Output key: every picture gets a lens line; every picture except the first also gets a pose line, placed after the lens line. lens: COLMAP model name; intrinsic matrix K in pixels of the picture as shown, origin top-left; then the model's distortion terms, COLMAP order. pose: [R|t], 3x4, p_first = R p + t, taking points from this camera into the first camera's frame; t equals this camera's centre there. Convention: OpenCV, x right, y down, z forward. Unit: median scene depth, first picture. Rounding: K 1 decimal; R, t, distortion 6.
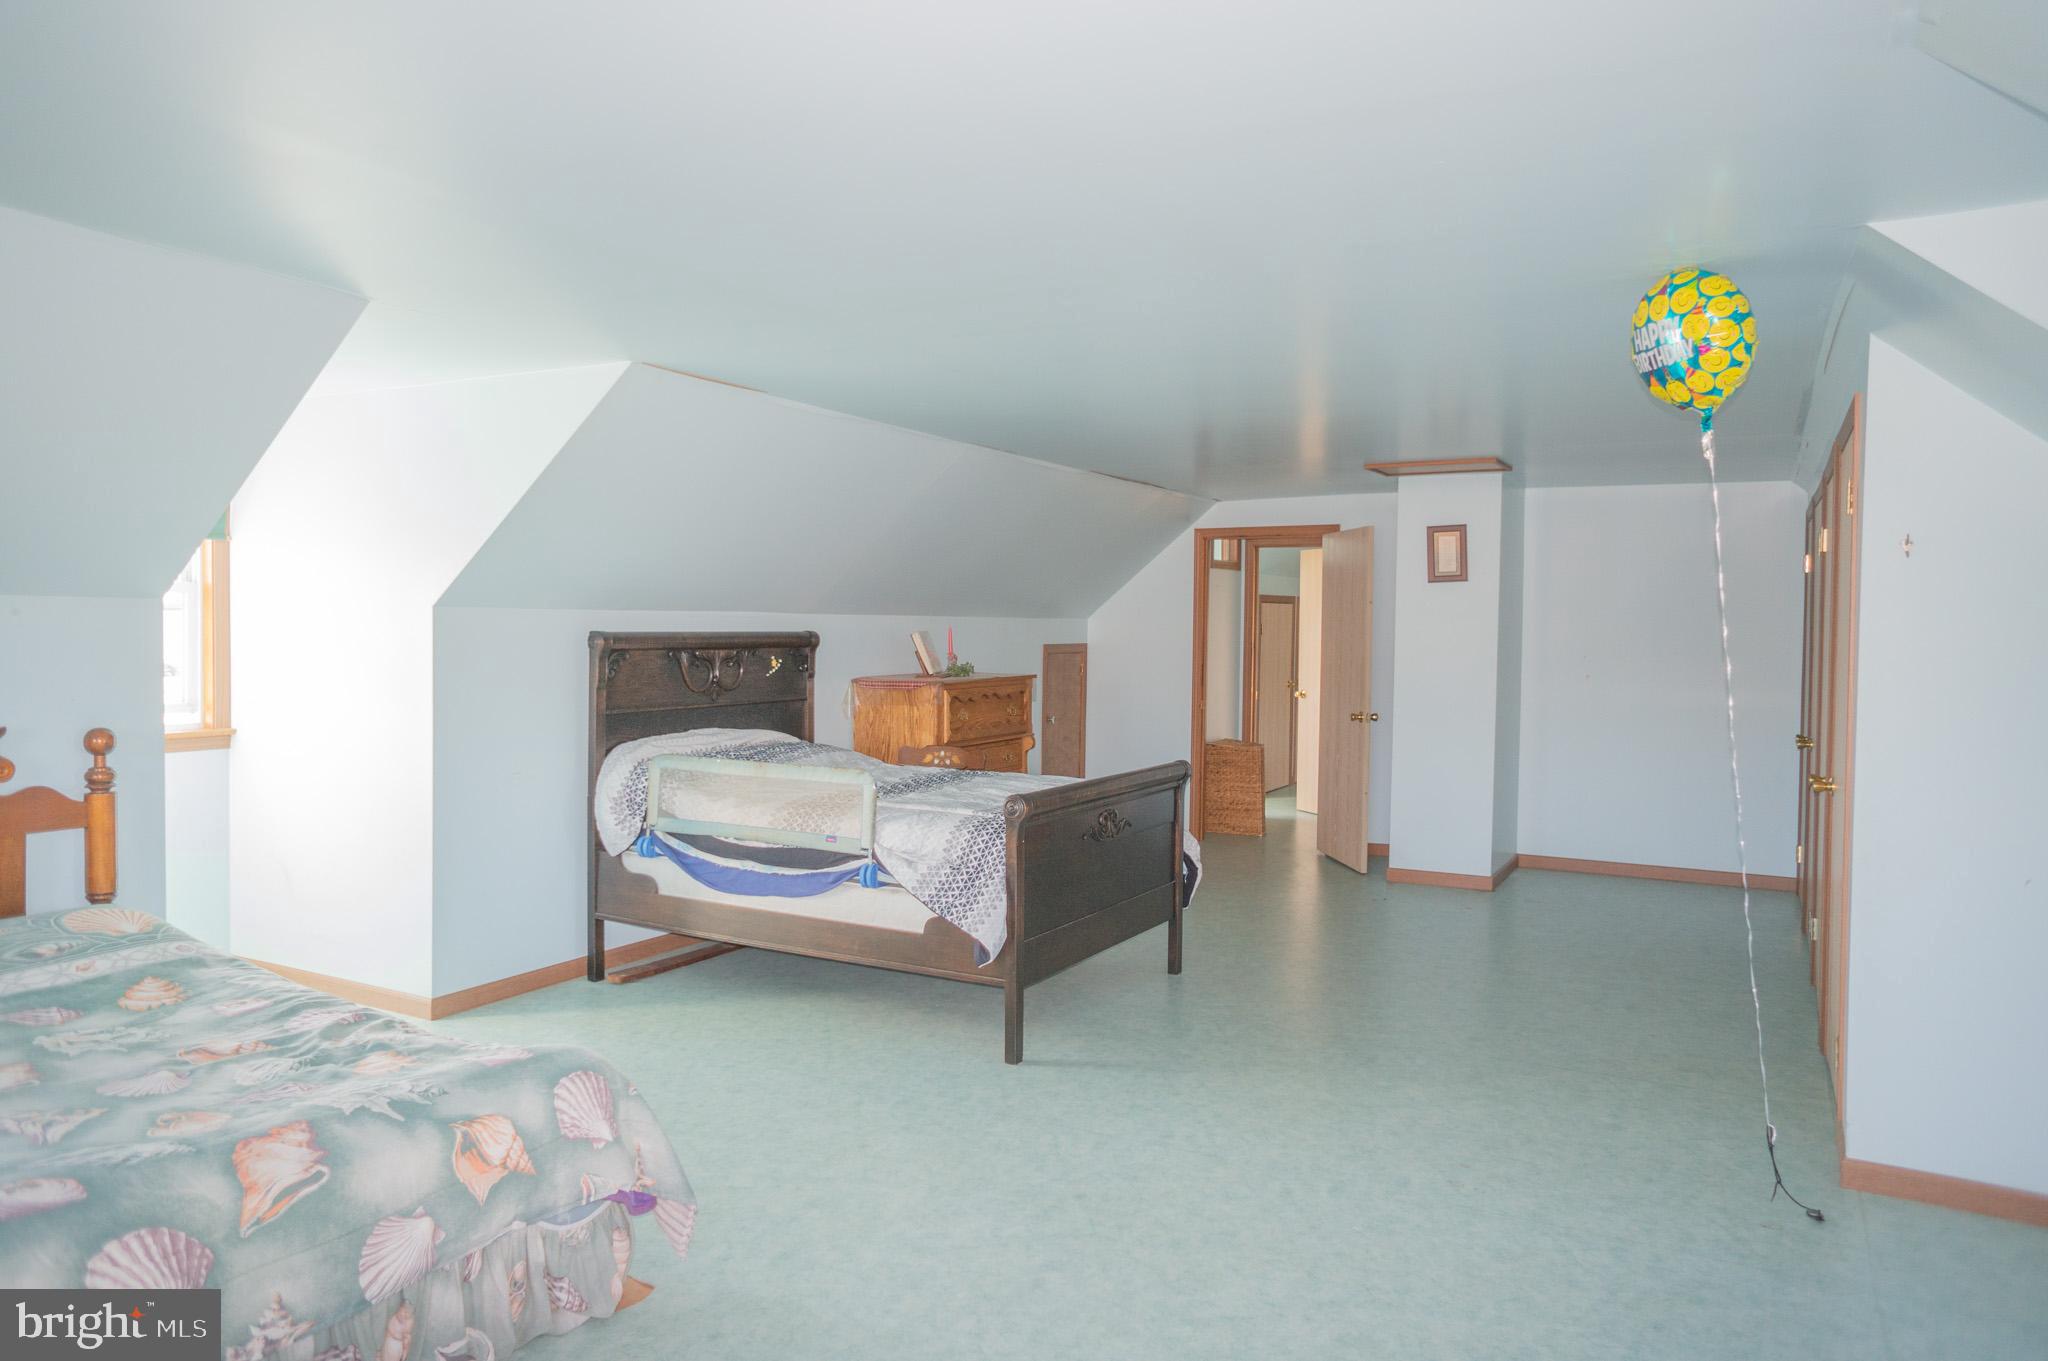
lens RADIAL K [[1380.8, 0, 1020.7], [0, 1380.8, 676.9], [0, 0, 1]] dist [-0.062098, 0.068143]
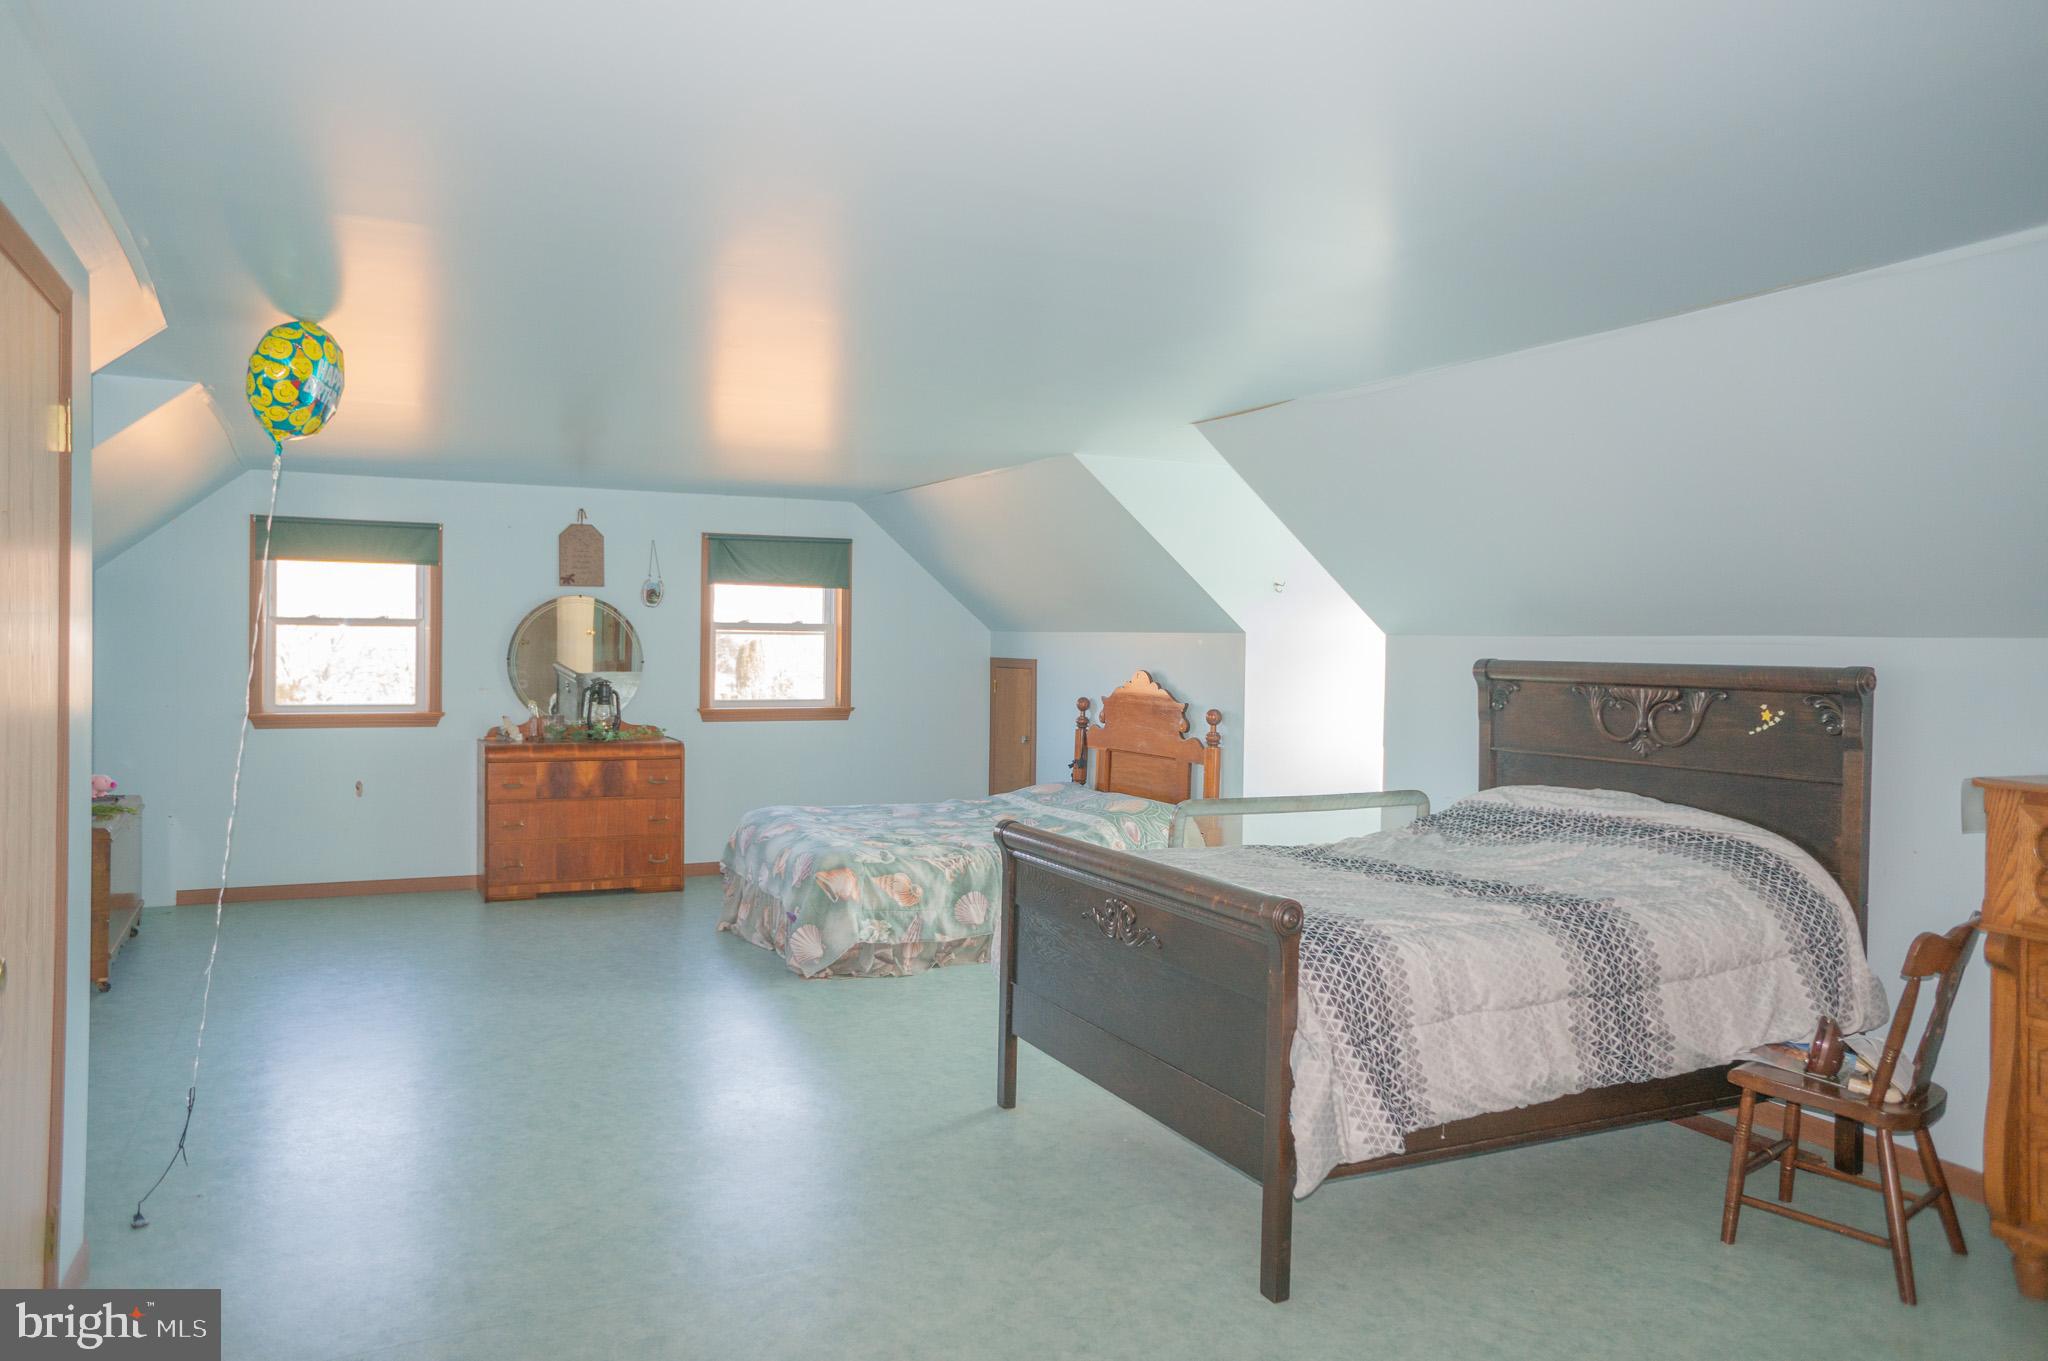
lens RADIAL K [[1380.8, 0, 1020.3], [0, 1380.8, 674.5], [0, 0, 1]] dist [-0.062098, 0.068143]
pose [[-0.578311, -0.000892, -0.815816, 0.623135], [-0.052140, 0.997995, 0.035870, -0.039149], [0.814149, 0.063281, -0.577198, 1.262778]]
